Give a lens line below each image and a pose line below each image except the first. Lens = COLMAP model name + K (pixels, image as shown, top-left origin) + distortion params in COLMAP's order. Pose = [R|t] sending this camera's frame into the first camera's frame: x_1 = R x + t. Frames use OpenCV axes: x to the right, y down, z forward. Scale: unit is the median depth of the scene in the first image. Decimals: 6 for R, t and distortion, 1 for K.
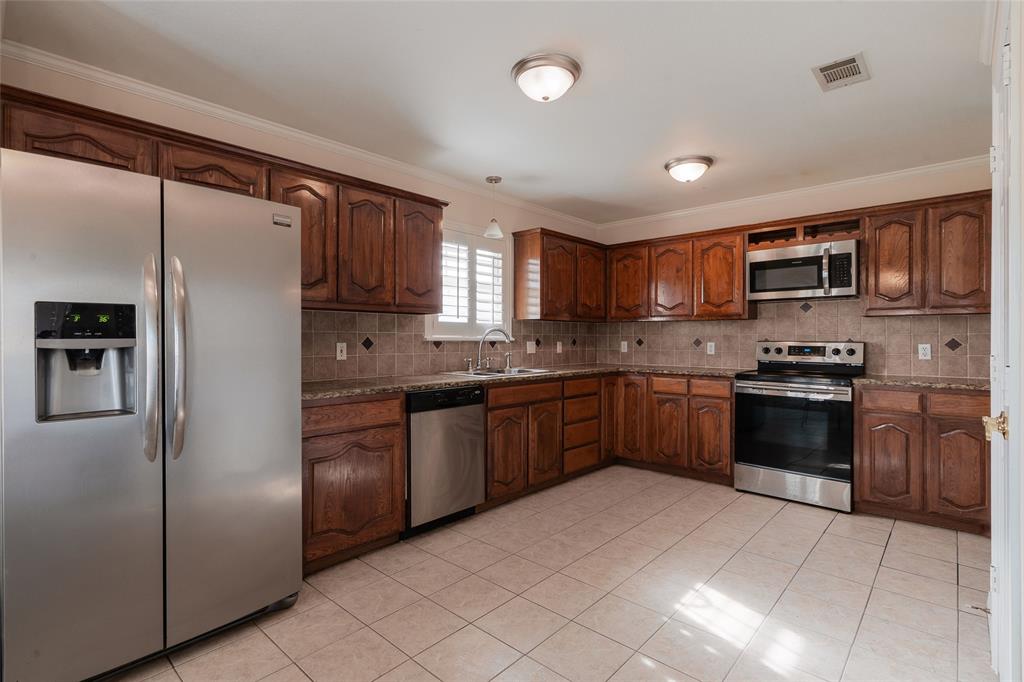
lens RADIAL K [[502.6, 0, 512.0], [0, 502.6, 341.0], [0, 0, 1]] dist [0.001526, -0.000098]
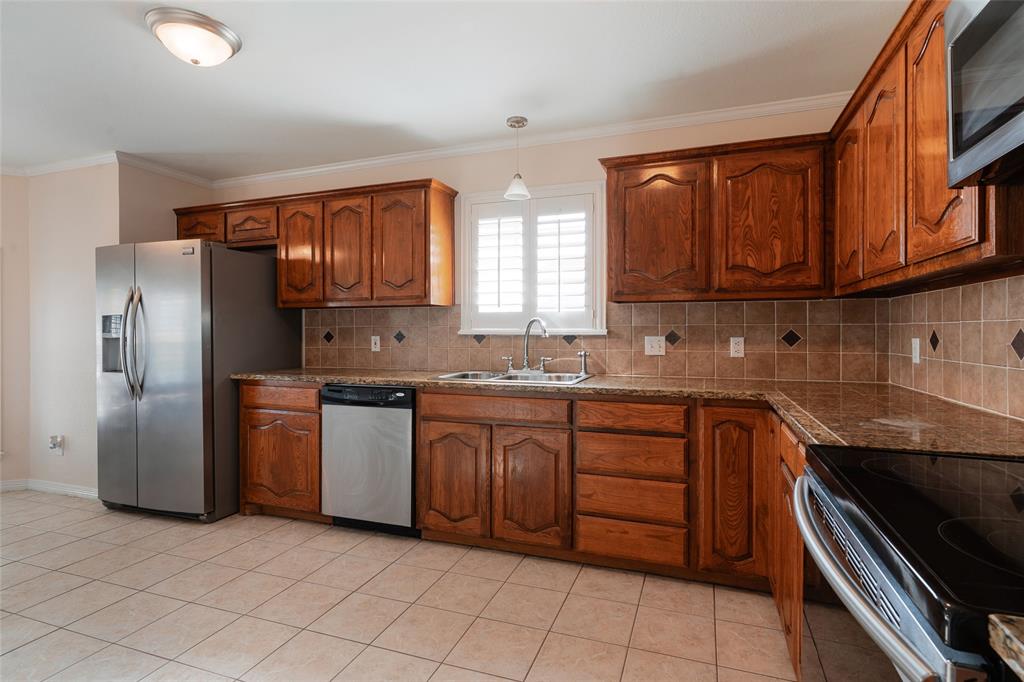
lens RADIAL K [[489.3, 0, 508.2], [0, 489.3, 336.6], [0, 0, 1]] dist [-0.001211, -0.000233]
pose [[0.383984, 0.005615, -0.923323, 0.655012], [-0.004058, 0.999982, 0.004394, -0.000978], [0.923331, 0.002060, 0.384000, 0.720260]]
